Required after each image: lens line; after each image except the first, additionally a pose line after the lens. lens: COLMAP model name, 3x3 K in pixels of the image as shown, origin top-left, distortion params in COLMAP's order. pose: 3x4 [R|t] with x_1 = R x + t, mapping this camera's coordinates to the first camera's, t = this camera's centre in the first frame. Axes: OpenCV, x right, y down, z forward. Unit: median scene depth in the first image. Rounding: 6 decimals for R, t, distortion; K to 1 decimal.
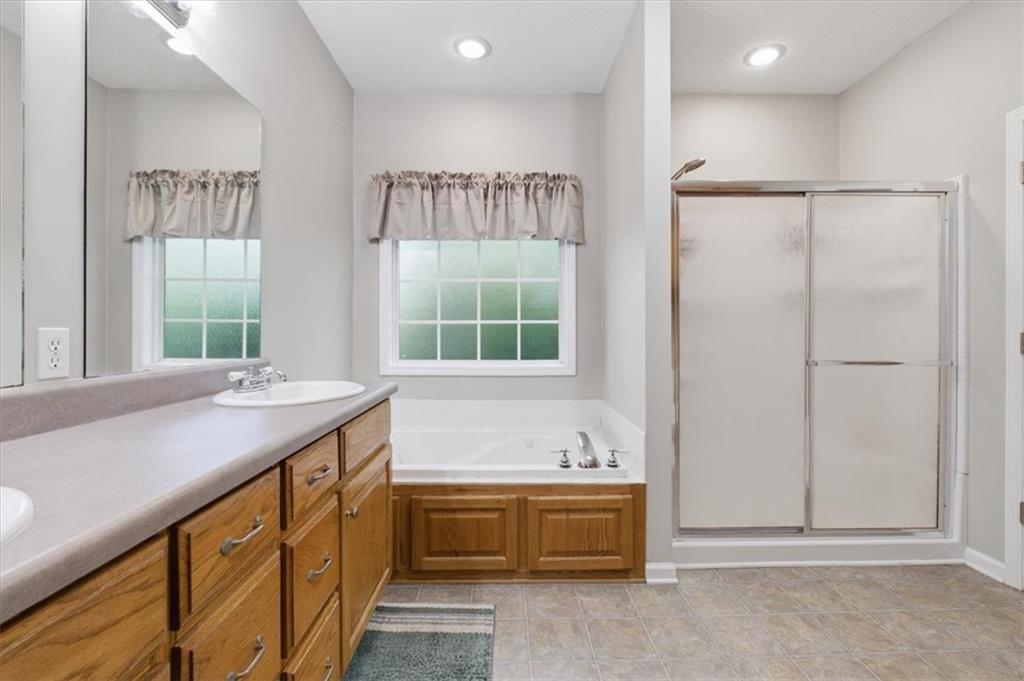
lens RADIAL K [[447.7, 0, 513.0], [0, 447.7, 329.6], [0, 0, 1]] dist [-0.004103, 0.000537]
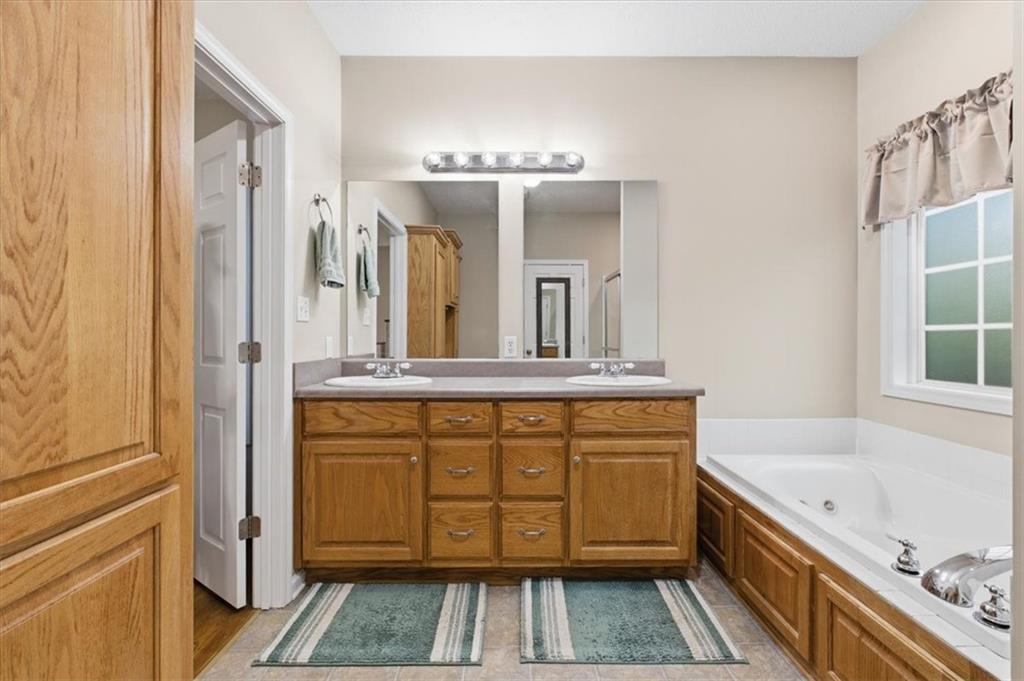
lens RADIAL K [[450.4, 0, 516.0], [0, 450.4, 337.8], [0, 0, 1]] dist [-0.001369, -0.000043]
pose [[-0.005018, 0.003557, -0.999981, 0.700571], [-0.000404, 0.999994, 0.003559, -0.003129], [0.999987, 0.000422, -0.005016, 0.483252]]
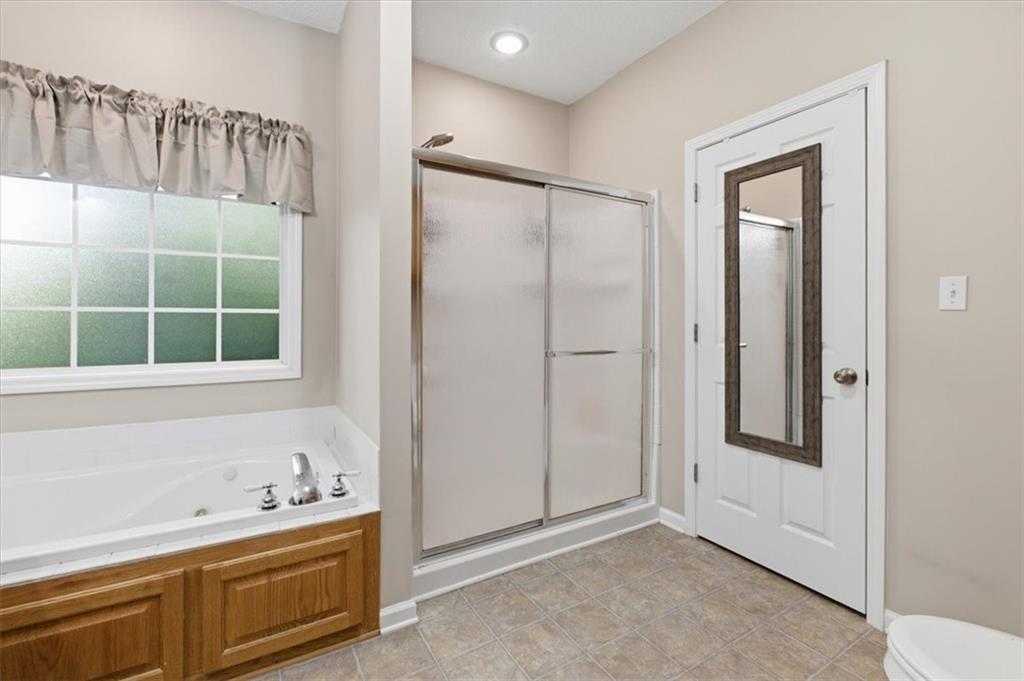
lens RADIAL K [[447.6, 0, 511.0], [0, 447.6, 324.1], [0, 0, 1]] dist [-0.008394, 0.001255]
pose [[0.870928, -0.000780, 0.491410, 0.101237], [-0.000741, 0.999996, 0.002901, 0.004182], [-0.491410, -0.002891, 0.870923, 0.172789]]
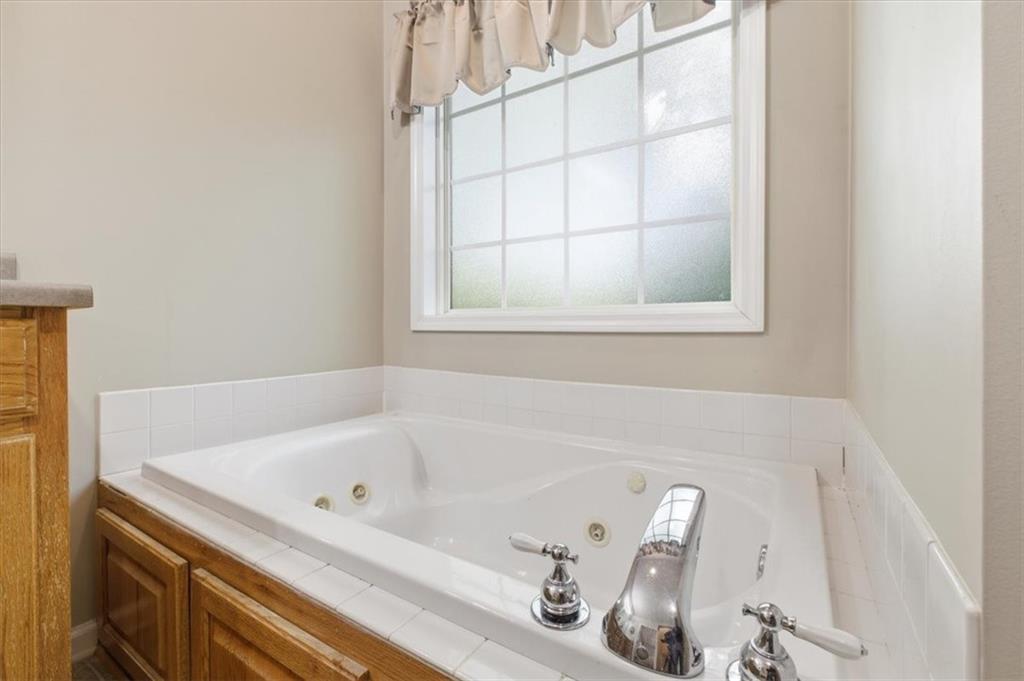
lens RADIAL K [[447.7, 0, 513.0], [0, 447.7, 329.6], [0, 0, 1]] dist [-0.004103, 0.000537]
pose [[0.835474, 0.003095, -0.549521, 0.235246], [-0.000790, 0.999990, 0.004431, 0.134407], [0.549529, -0.003268, 0.835468, 0.755668]]
